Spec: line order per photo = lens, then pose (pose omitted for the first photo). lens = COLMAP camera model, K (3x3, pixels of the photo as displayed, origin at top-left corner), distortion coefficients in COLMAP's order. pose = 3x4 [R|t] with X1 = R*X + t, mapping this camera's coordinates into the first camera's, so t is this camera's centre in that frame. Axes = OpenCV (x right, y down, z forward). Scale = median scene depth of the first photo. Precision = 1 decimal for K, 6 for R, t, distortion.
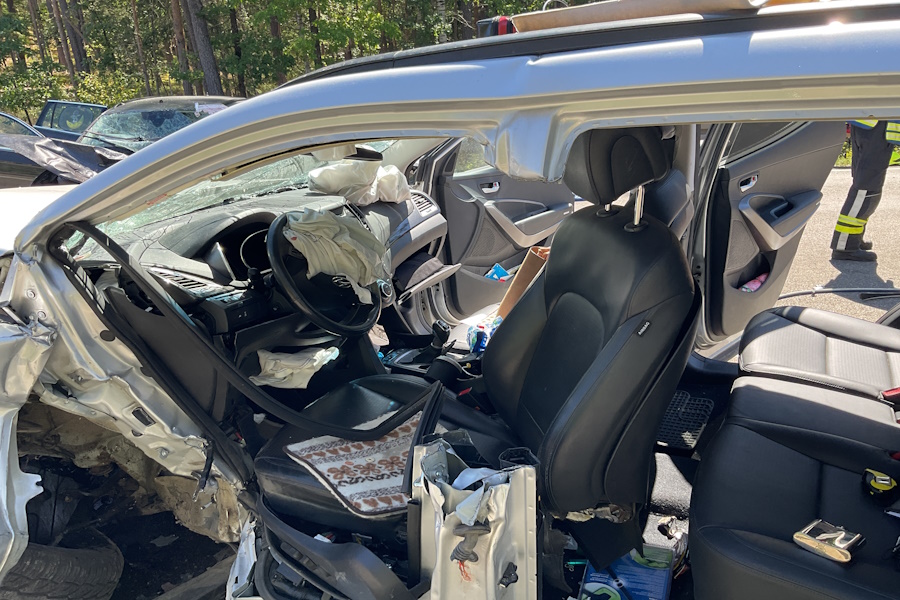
lens RADIAL K [[757.0, 0, 450.2], [0, 757.0, 299.6], [0, 0, 1]] dist [-0.014310, -0.005858]
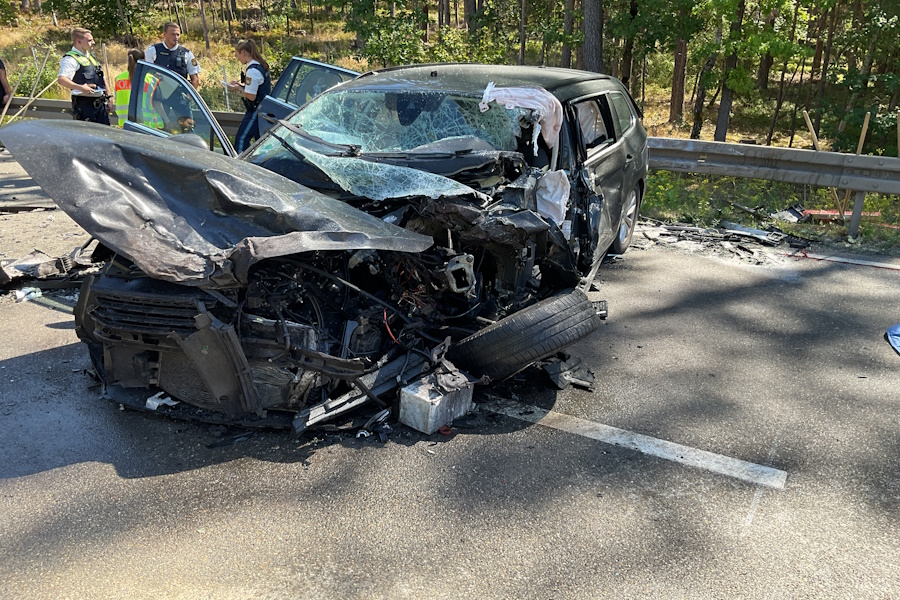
lens RADIAL K [[757.0, 0, 450.4], [0, 757.0, 300.5], [0, 0, 1]] dist [-0.014310, -0.005858]
pose [[0.876364, 0.202009, -0.437240, -0.109874], [-0.185042, 0.979339, 0.081581, -0.156744], [0.444686, 0.009413, 0.895637, 0.544134]]
